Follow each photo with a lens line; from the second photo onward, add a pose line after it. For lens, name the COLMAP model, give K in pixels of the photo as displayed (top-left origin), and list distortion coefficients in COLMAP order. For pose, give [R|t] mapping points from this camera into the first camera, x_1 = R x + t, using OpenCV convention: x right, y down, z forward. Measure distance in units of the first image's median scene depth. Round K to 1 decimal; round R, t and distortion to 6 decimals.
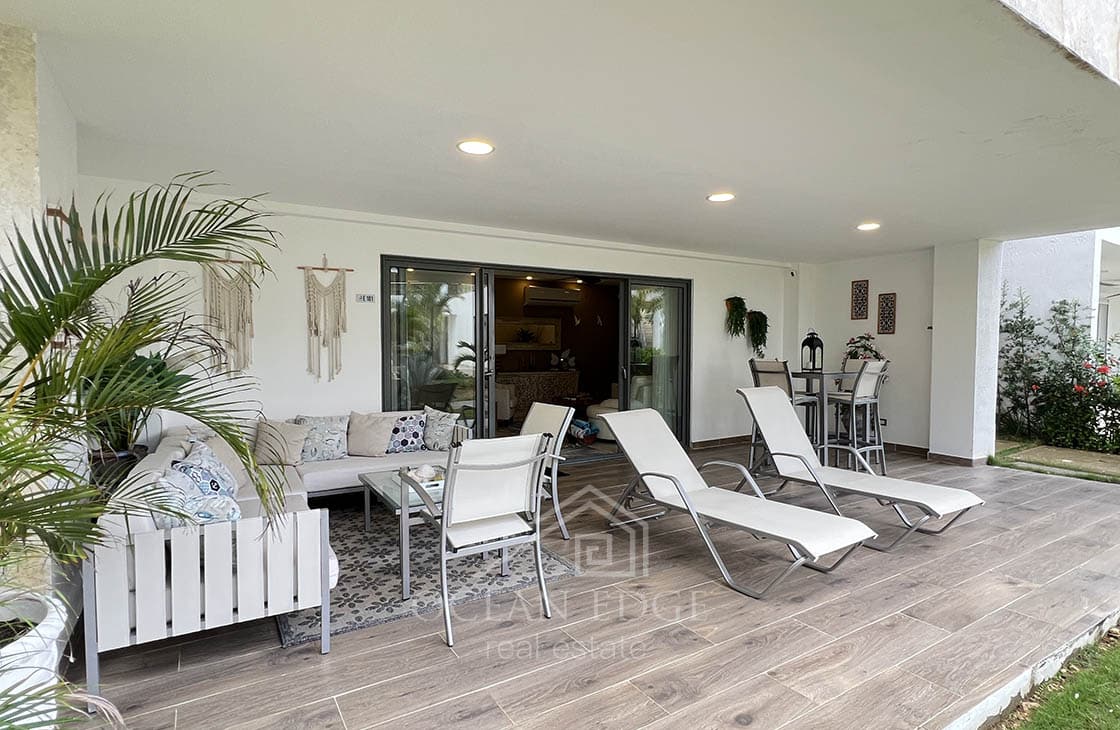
lens RADIAL K [[579.1, 0, 562.4], [0, 579.1, 369.5], [0, 0, 1]] dist [-0.000337, 0.000856]
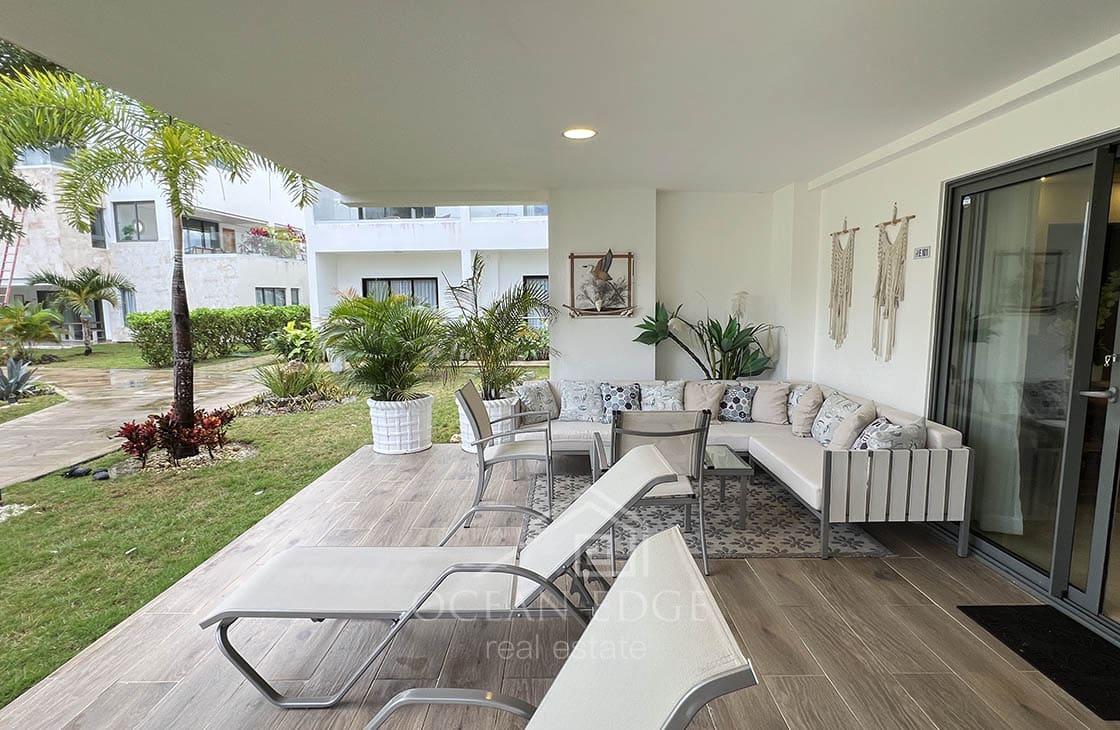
lens RADIAL K [[579.1, 0, 561.4], [0, 579.1, 370.3], [0, 0, 1]] dist [-0.000337, 0.000856]
pose [[-0.535193, 0.108719, -0.837704, 0.535067], [-0.025763, 0.989121, 0.144830, -0.074415], [0.844337, 0.099093, -0.526570, 1.057319]]
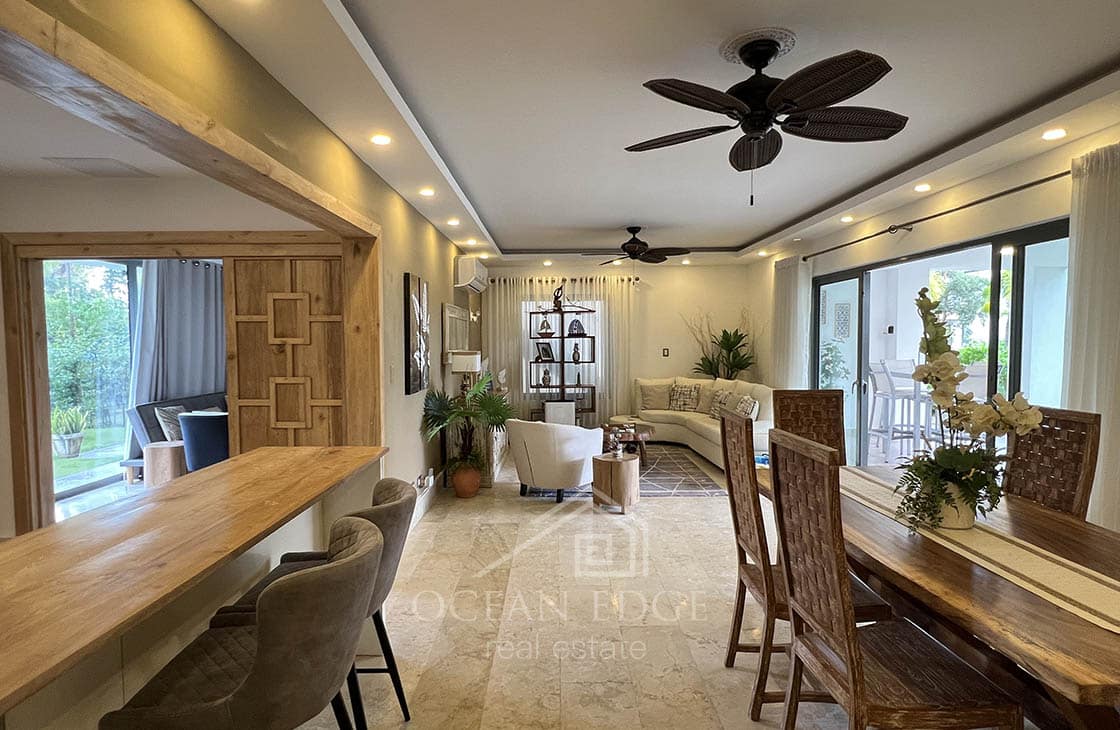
lens RADIAL K [[579.1, 0, 559.5], [0, 579.1, 371.6], [0, 0, 1]] dist [-0.000337, 0.000856]
pose [[0.531848, -0.052656, 0.845201, -1.114973], [0.043200, 0.998452, 0.035019, -0.086602], [-0.845737, 0.017888, 0.533300, 1.282416]]
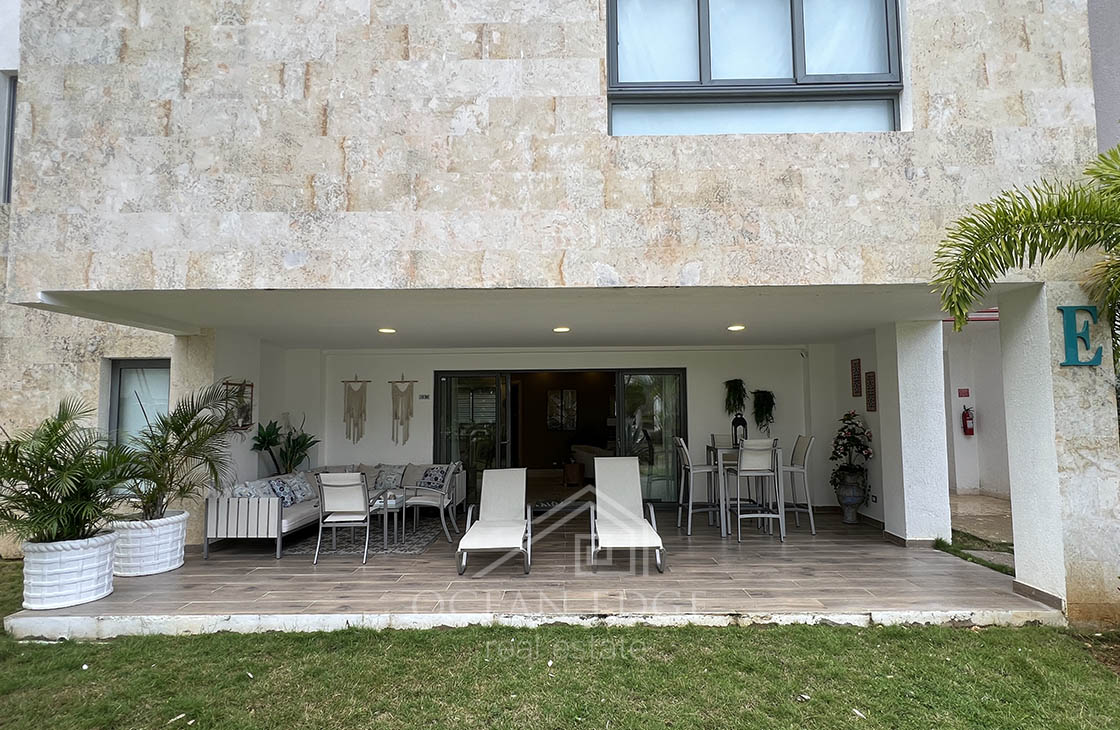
lens RADIAL K [[579.1, 0, 563.2], [0, 579.1, 371.4], [0, 0, 1]] dist [-0.000337, 0.000856]
pose [[0.841230, -0.043681, -0.538910, 0.975467], [-0.013496, 0.994724, -0.101694, -0.030411], [0.540509, 0.092821, 0.836202, -0.230342]]
